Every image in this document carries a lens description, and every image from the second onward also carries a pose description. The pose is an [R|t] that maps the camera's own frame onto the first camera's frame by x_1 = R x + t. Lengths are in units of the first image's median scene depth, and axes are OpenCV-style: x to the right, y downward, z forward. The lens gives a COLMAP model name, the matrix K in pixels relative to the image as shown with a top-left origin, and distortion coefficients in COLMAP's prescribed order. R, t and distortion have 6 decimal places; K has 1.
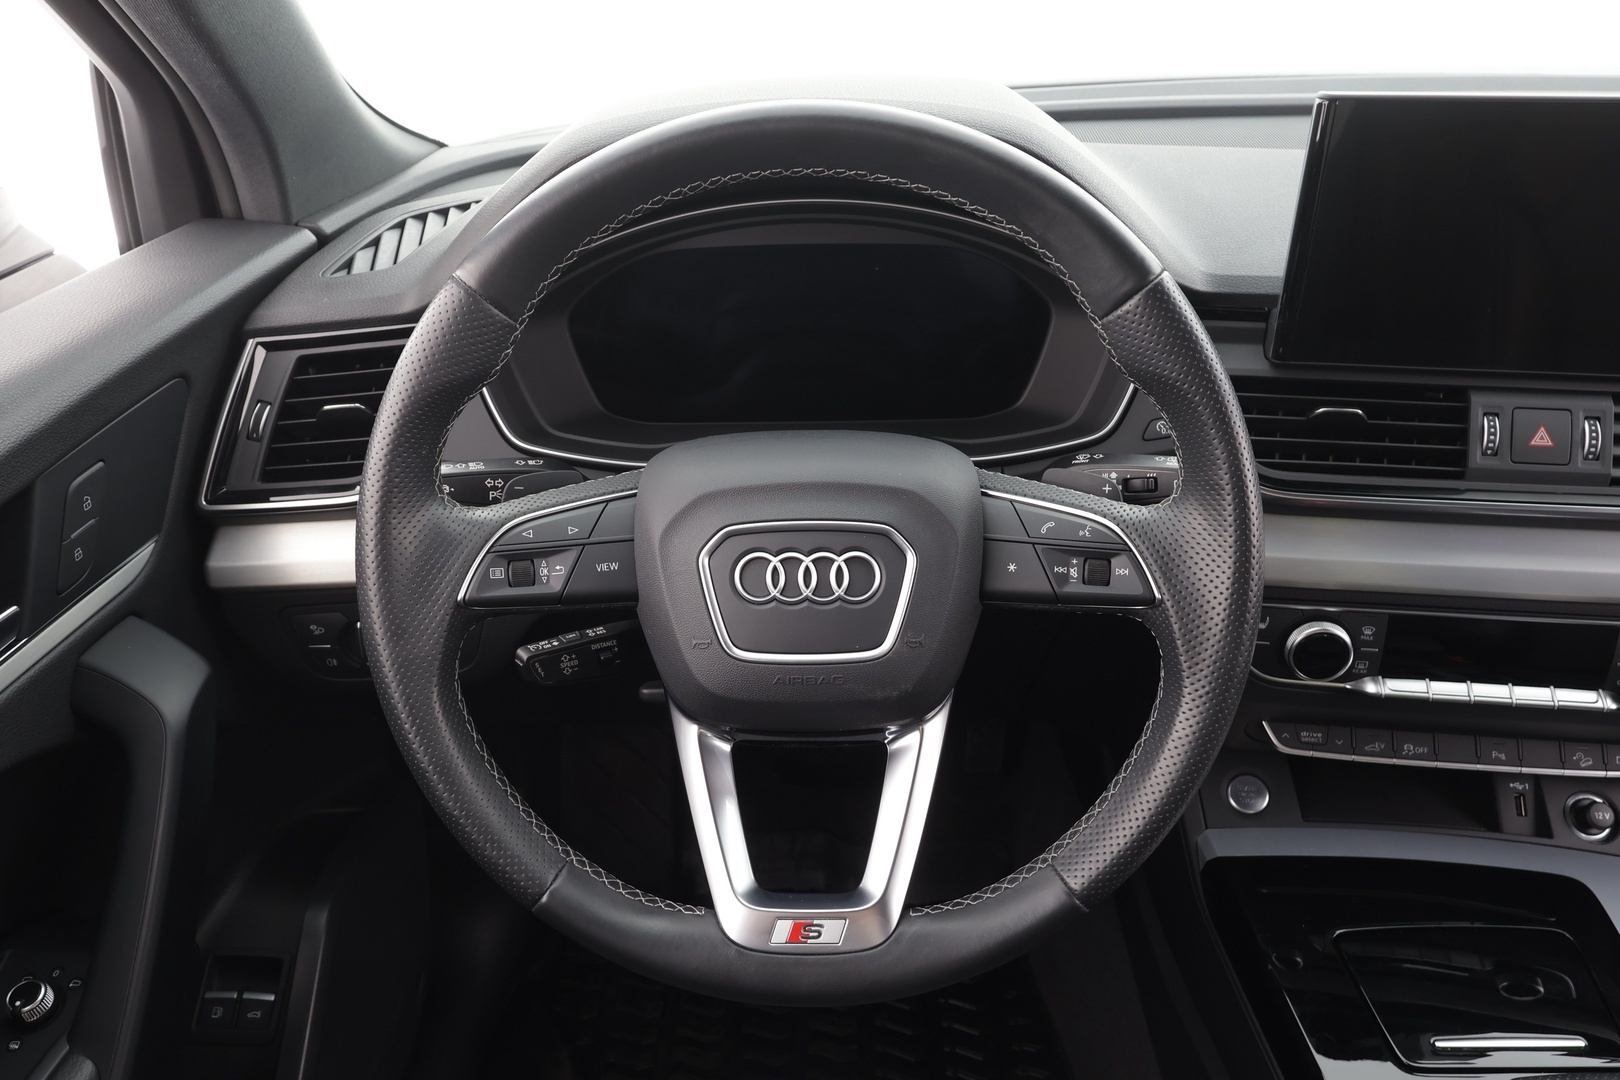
lens RADIAL K [[1146.4, 0, 810.0], [0, 1146.4, 540.0], [0, 0, 1]] dist [0.002140, -0.000891]
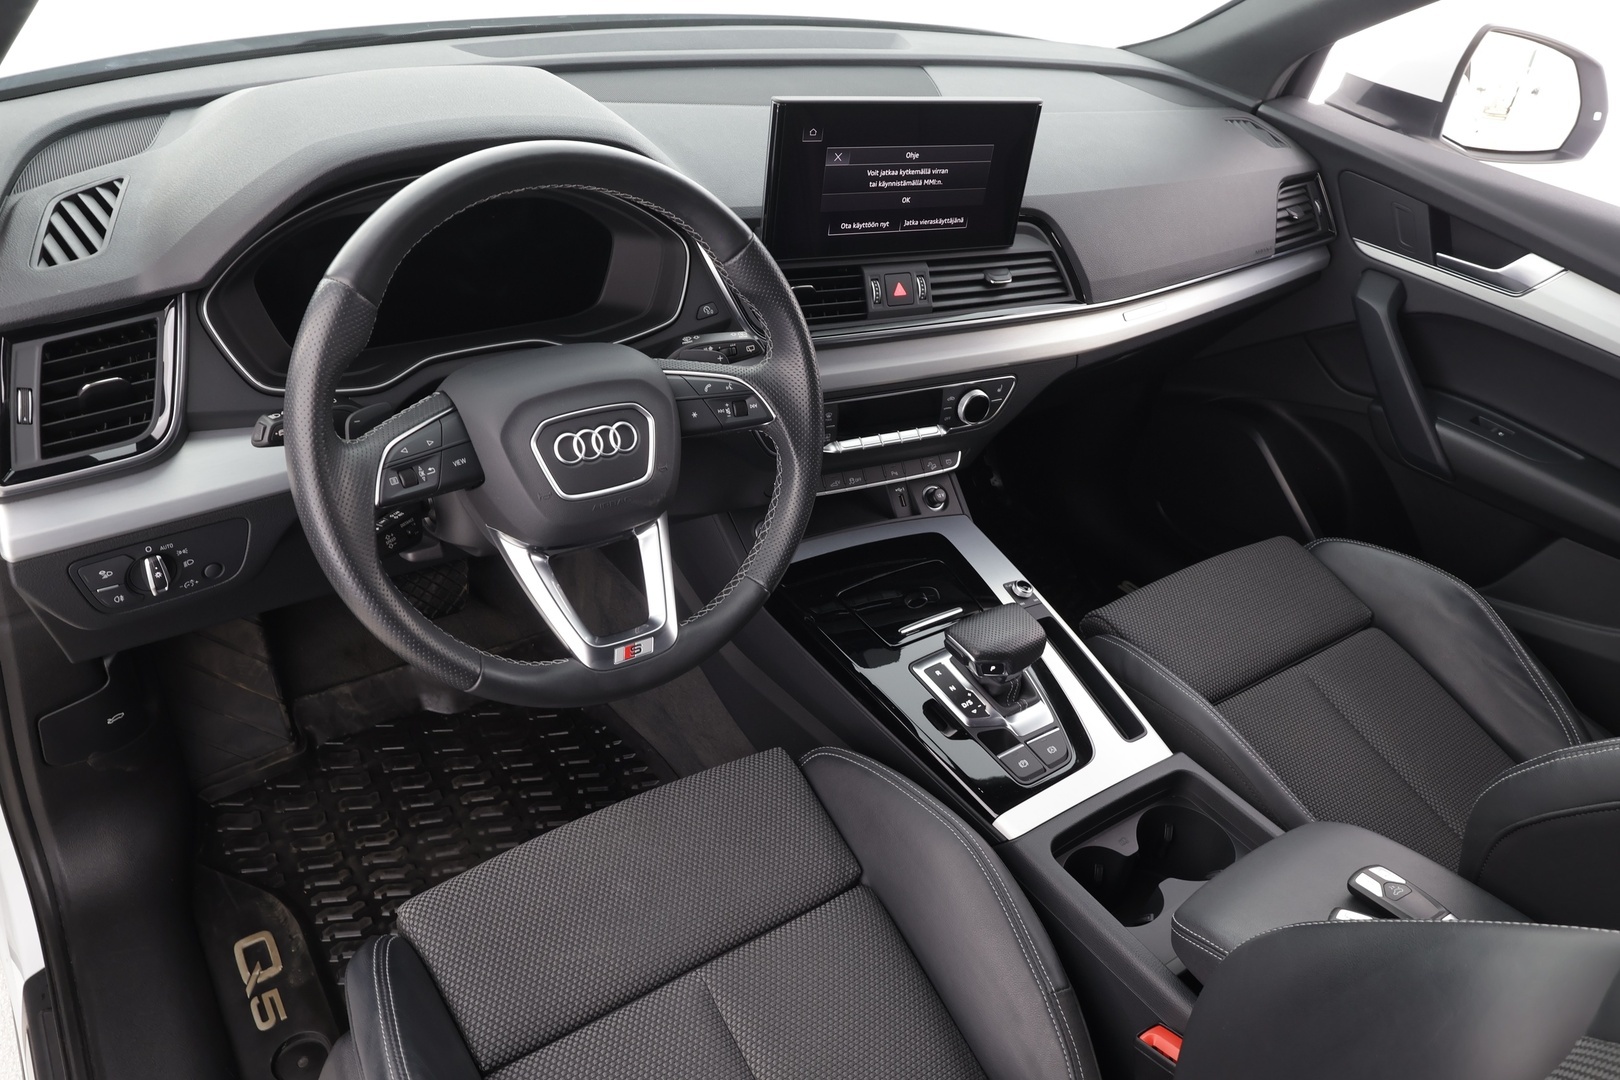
lens RADIAL K [[1146.4, 0, 810.0], [0, 1146.4, 540.0], [0, 0, 1]] dist [0.002140, -0.000891]
pose [[0.809742, -0.236223, 0.537137, -0.546156], [0.152809, 0.968695, 0.195652, -0.087449], [-0.566539, -0.076348, 0.820490, -0.428144]]
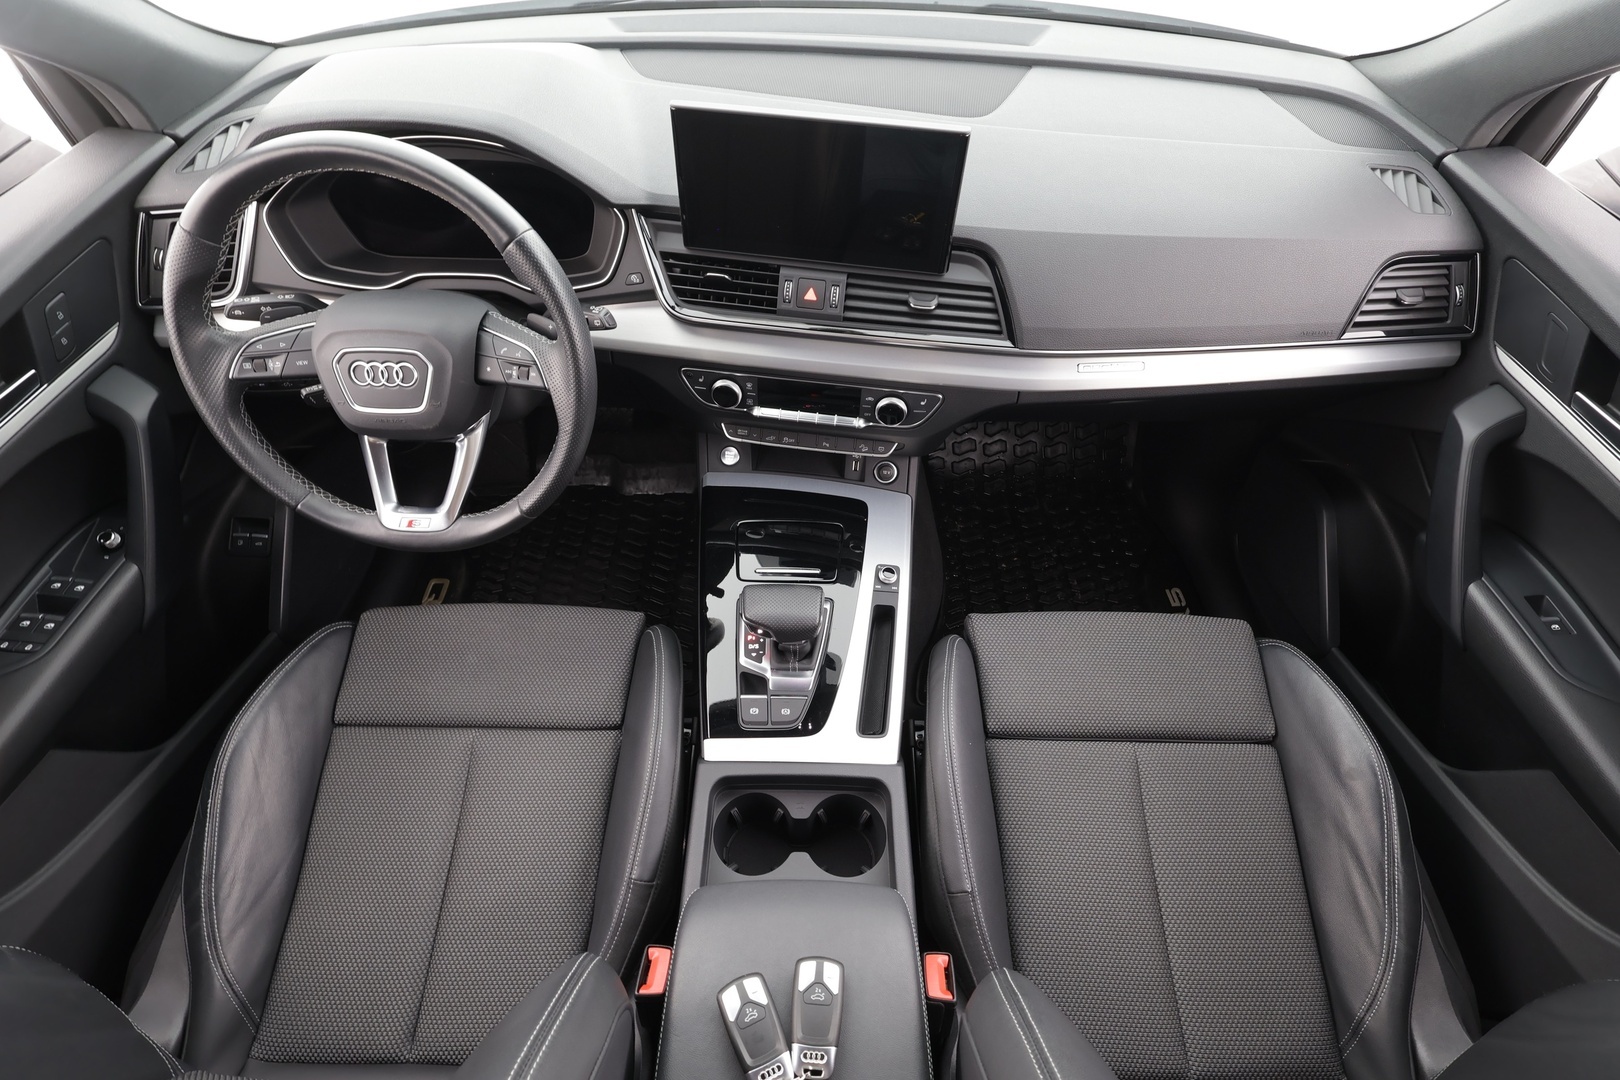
lens RADIAL K [[749.4, 0, 810.0], [0, 749.4, 540.0], [0, 0, 1]] dist [-0.003153, 0.001172]
pose [[0.999439, 0.024814, 0.022505, 0.649479], [-0.031598, 0.921391, 0.387351, -0.210659], [-0.011124, -0.387845, 0.921658, -0.376586]]
